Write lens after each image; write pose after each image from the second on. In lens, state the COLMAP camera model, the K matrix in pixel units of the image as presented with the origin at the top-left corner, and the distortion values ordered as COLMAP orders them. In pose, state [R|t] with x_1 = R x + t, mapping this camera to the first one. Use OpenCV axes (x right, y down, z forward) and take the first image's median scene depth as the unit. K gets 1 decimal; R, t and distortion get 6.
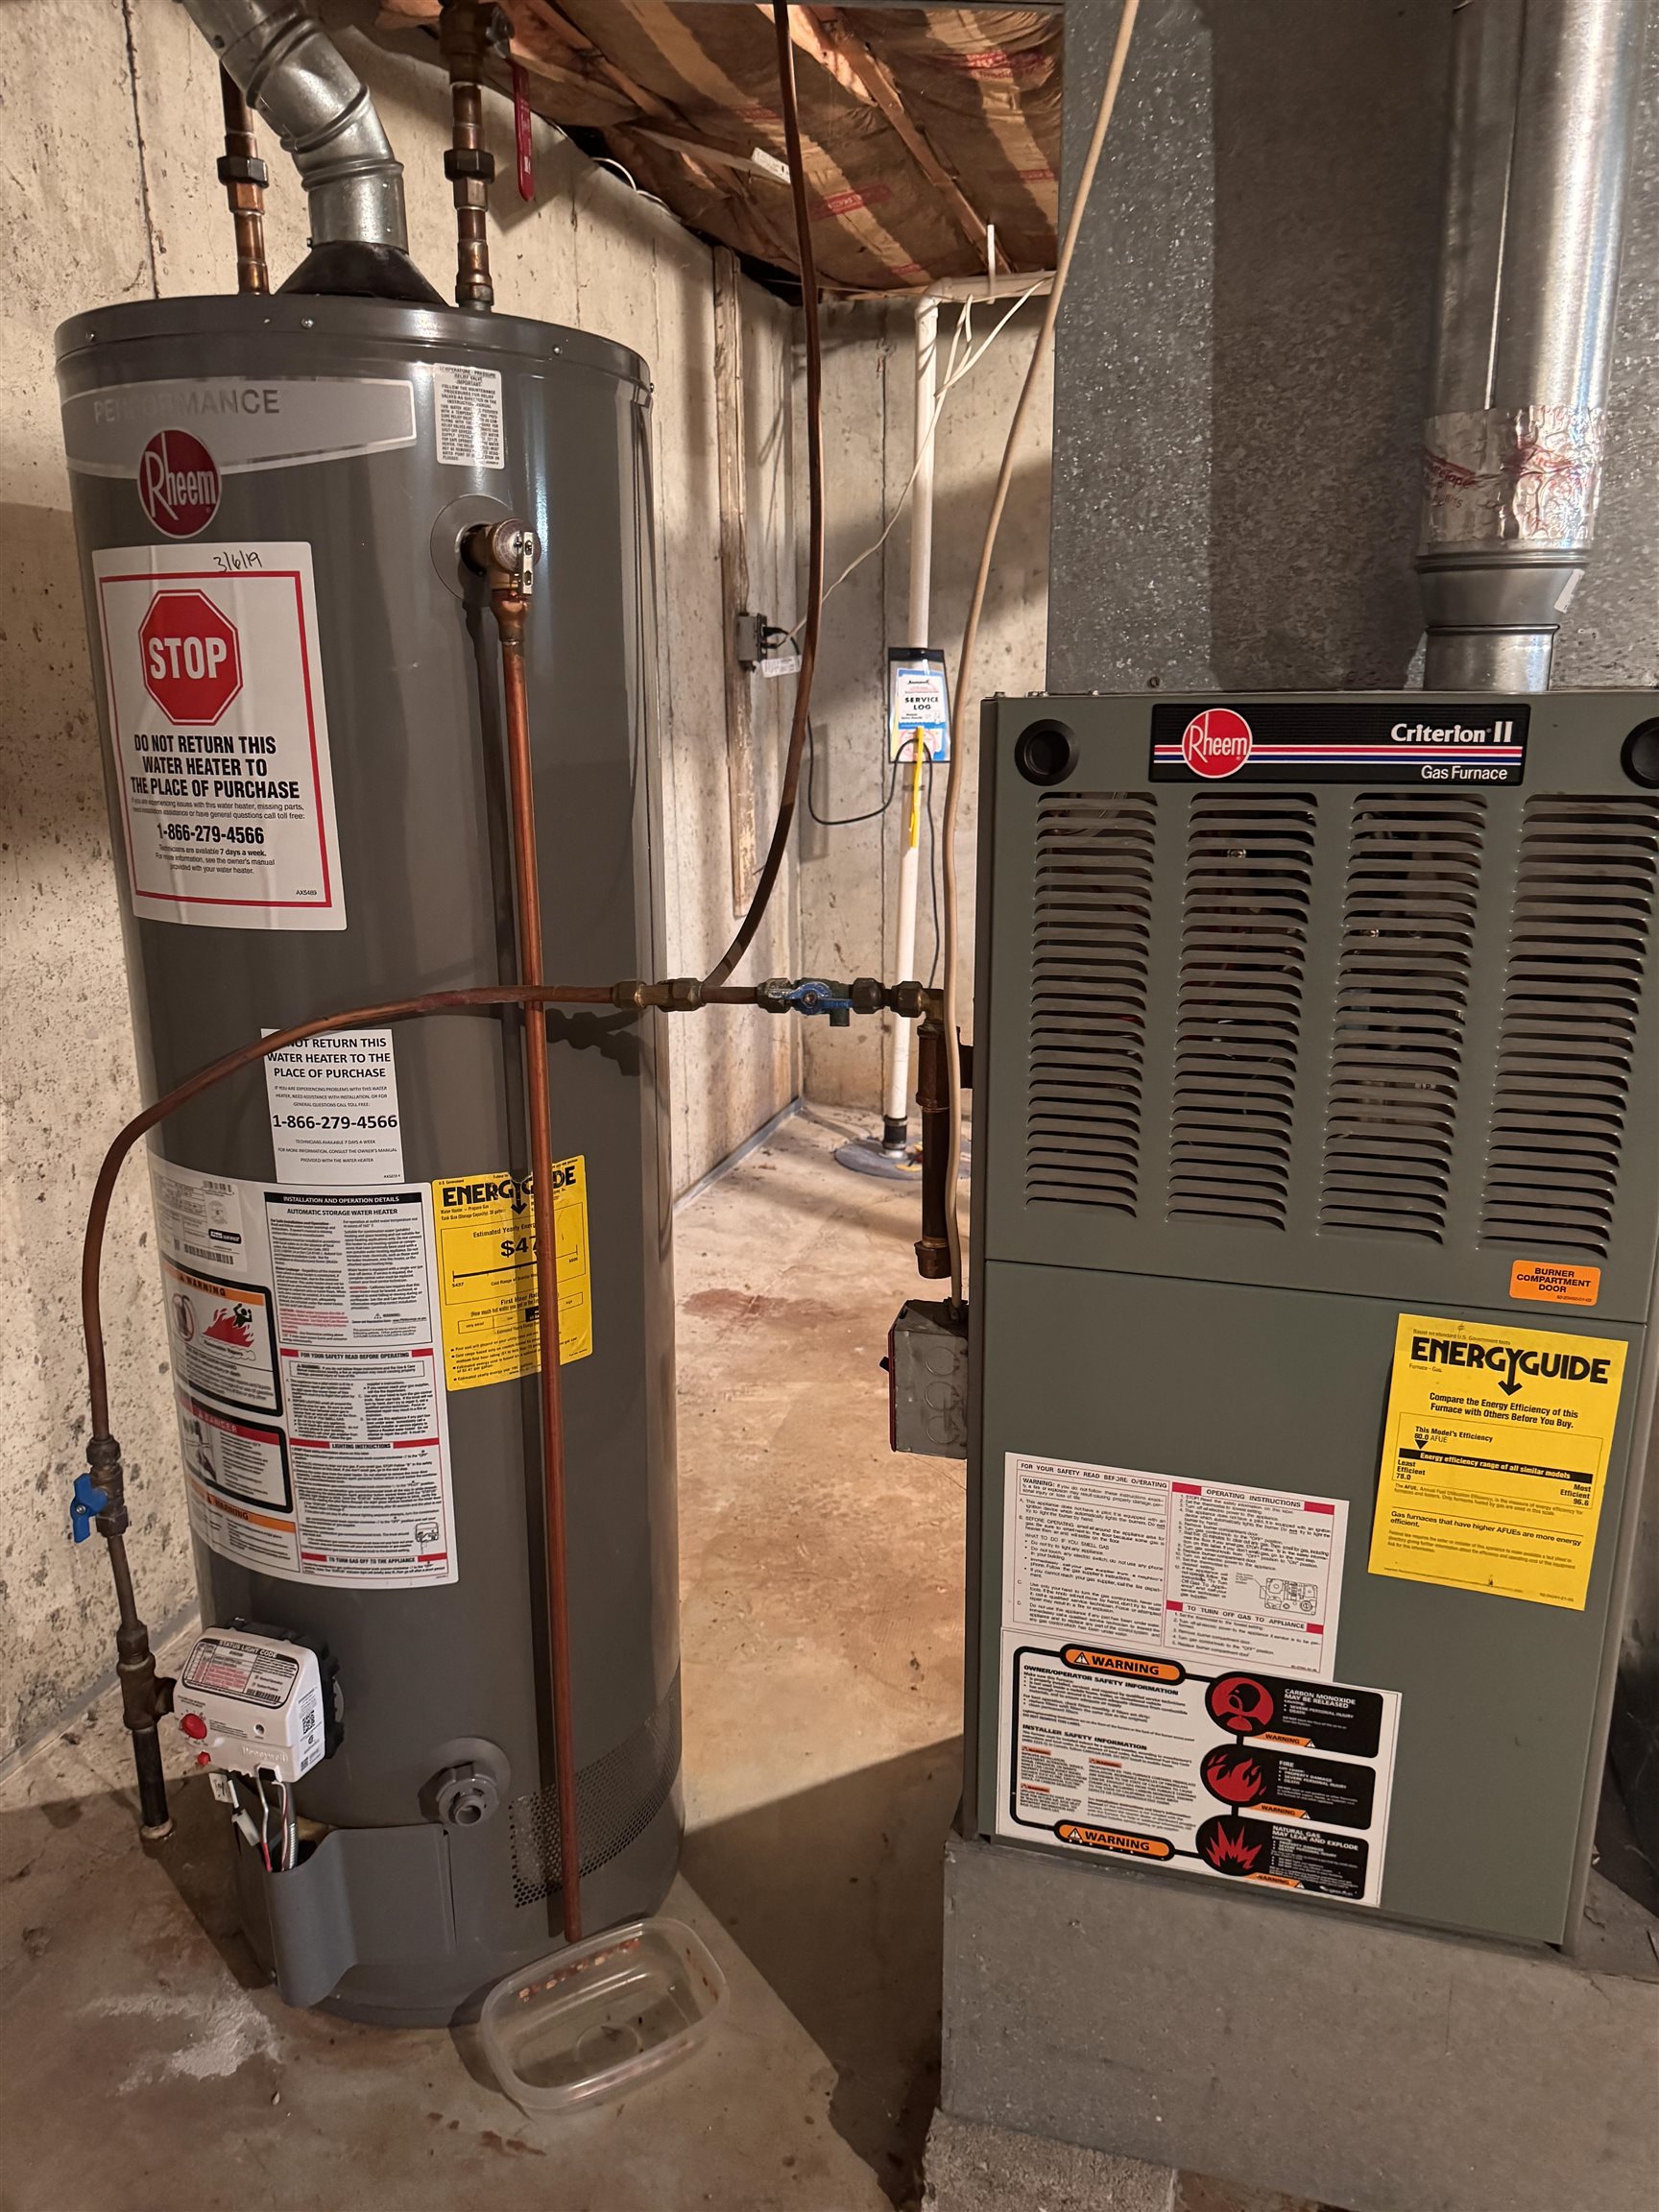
lens RADIAL K [[1564.4, 0, 829.5], [0, 1564.4, 1106.0], [0, 0, 1]] dist [0.048773, -0.063812]
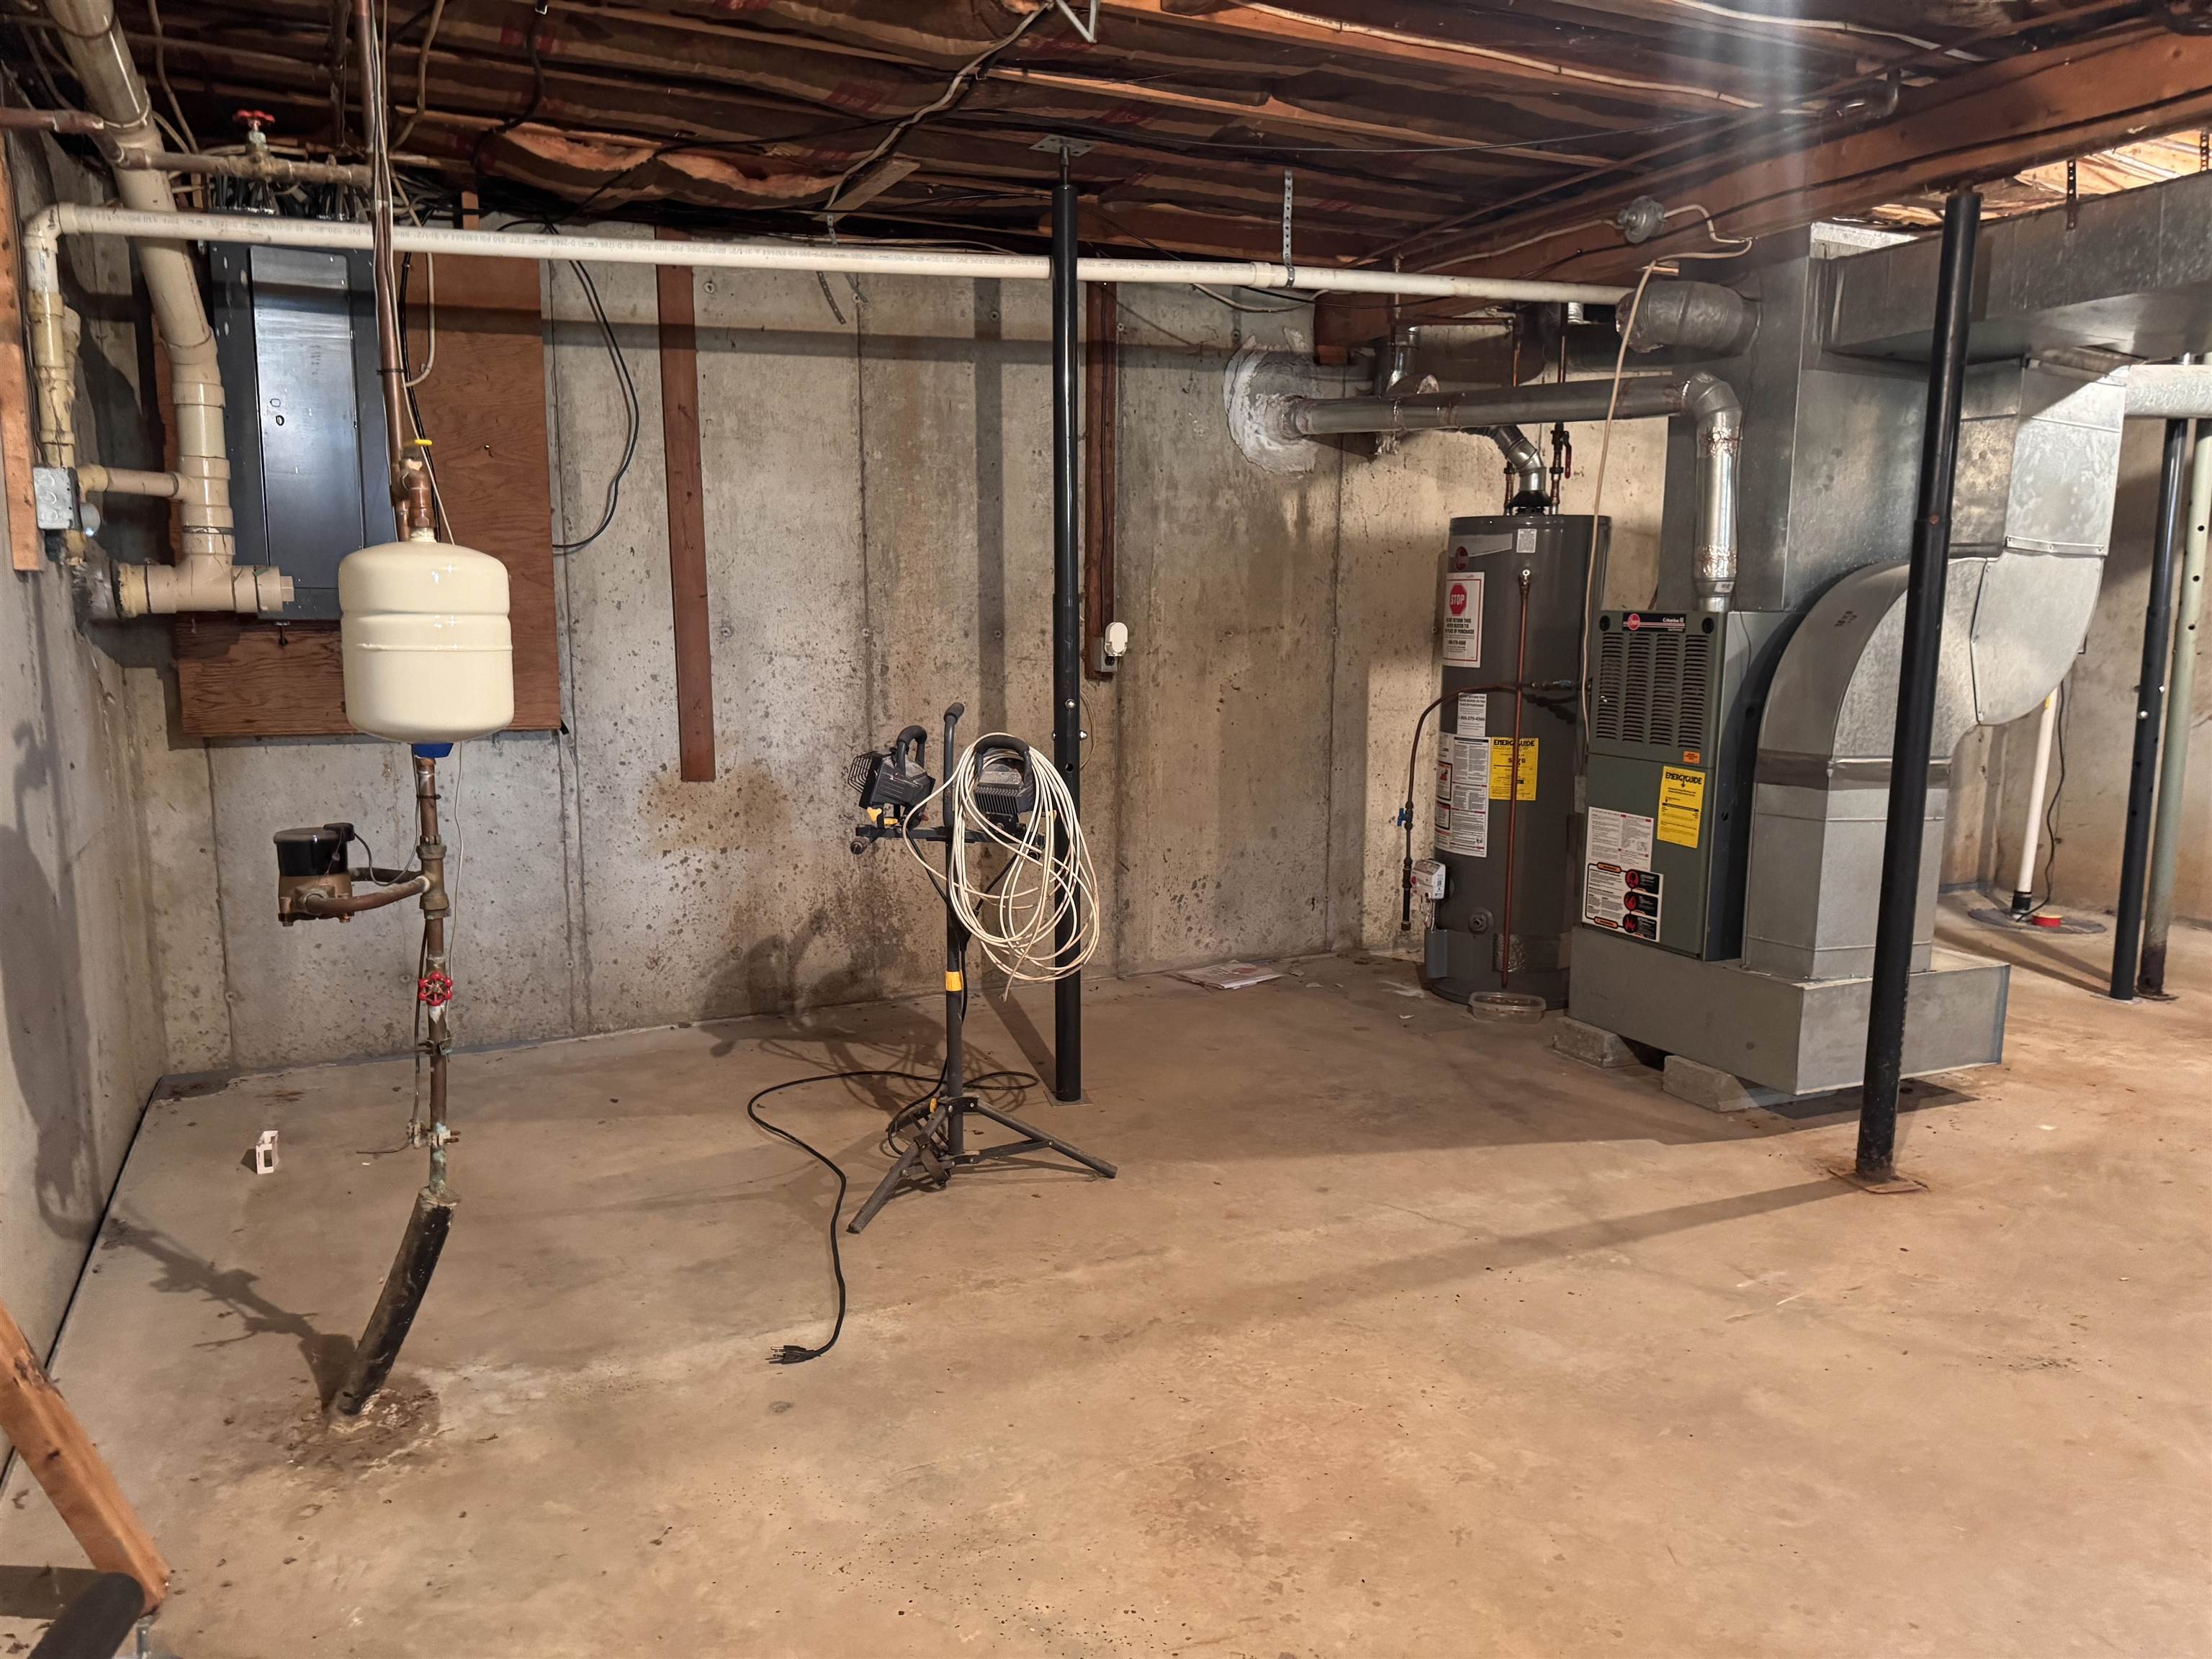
lens RADIAL K [[1564.4, 0, 1073.9], [0, 1564.4, 823.5], [0, 0, 1]] dist [0.048773, -0.063812]
pose [[0.645326, 0.117021, -0.754891, 2.089892], [-0.207511, 0.977892, -0.025803, 0.593227], [0.735183, 0.173300, 0.655342, -2.291268]]
